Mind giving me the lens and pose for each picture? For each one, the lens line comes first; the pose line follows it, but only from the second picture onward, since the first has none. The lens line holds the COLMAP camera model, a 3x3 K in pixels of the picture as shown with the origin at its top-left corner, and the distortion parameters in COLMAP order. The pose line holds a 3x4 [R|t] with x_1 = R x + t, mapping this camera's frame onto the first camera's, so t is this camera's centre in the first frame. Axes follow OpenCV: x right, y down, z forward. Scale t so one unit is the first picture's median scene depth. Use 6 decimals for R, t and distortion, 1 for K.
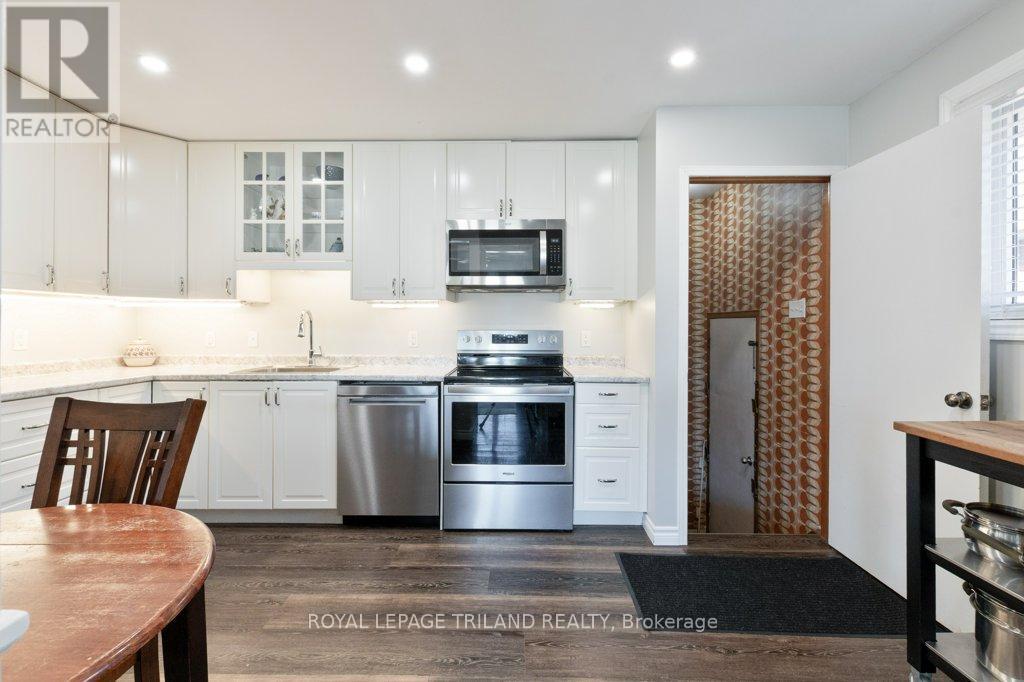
lens RADIAL K [[446.4, 0, 511.2], [0, 446.4, 325.9], [0, 0, 1]] dist [0.001715, 0.000439]
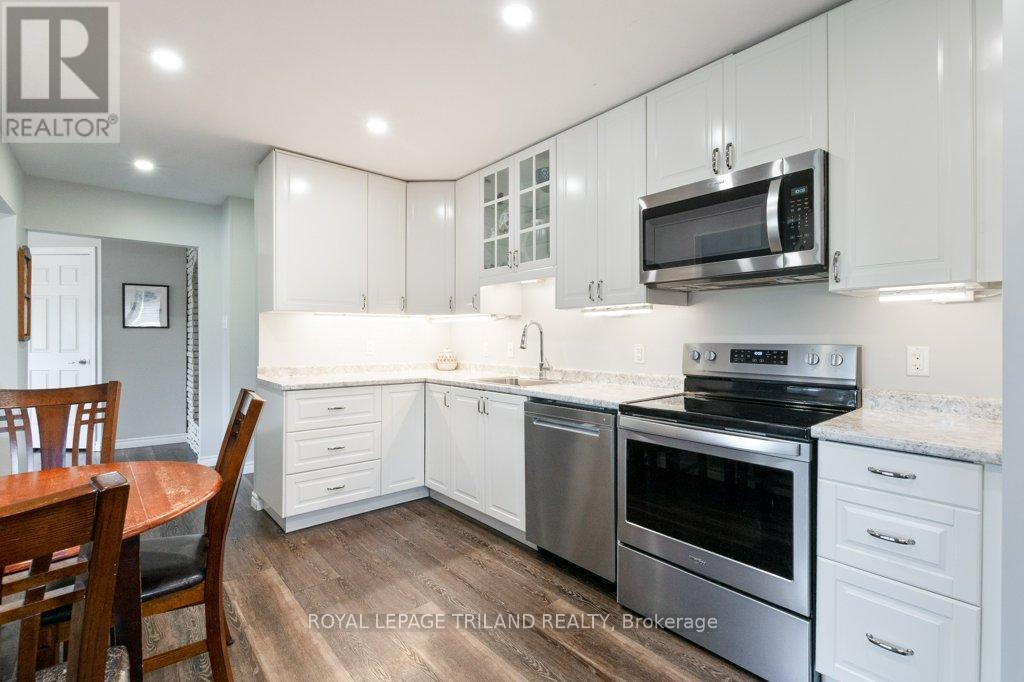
lens RADIAL K [[466.4, 0, 513.7], [0, 466.4, 336.7], [0, 0, 1]] dist [0.003870, -0.000936]
pose [[0.661668, -0.002386, -0.749793, 0.311139], [0.001601, 0.999997, -0.001769, 0.000247], [0.749795, -0.000030, 0.661670, 0.316793]]
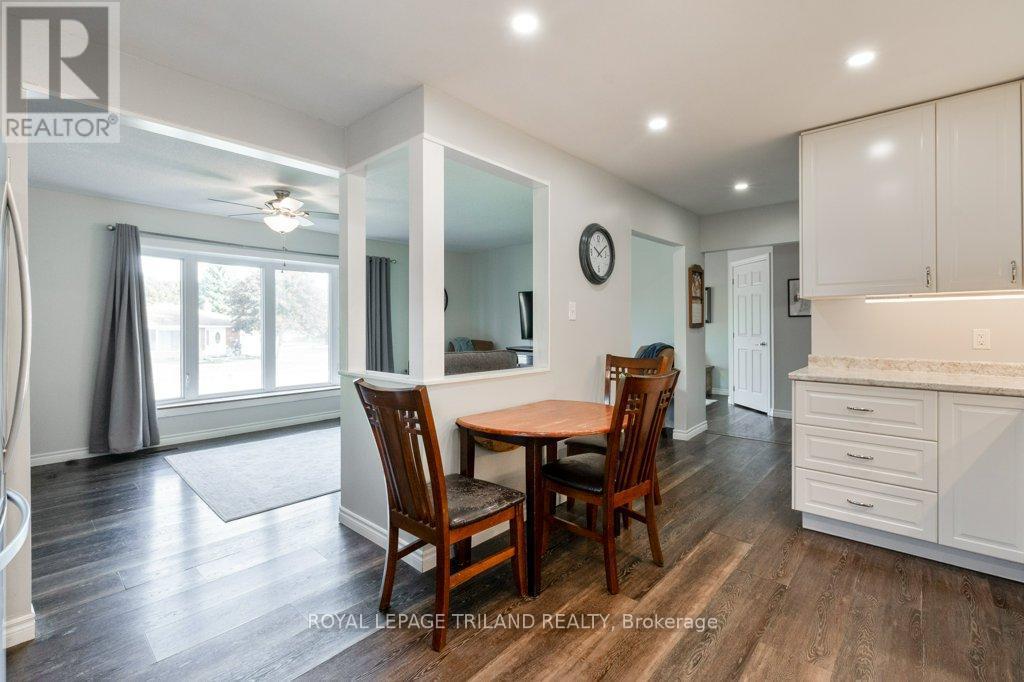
lens RADIAL K [[446.4, 0, 513.8], [0, 446.4, 324.9], [0, 0, 1]] dist [0.001715, 0.000439]
pose [[-0.664571, 0.000612, -0.747225, 0.327968], [0.005268, 0.999979, -0.003867, -0.001717], [0.747206, -0.006506, -0.664560, 0.801575]]
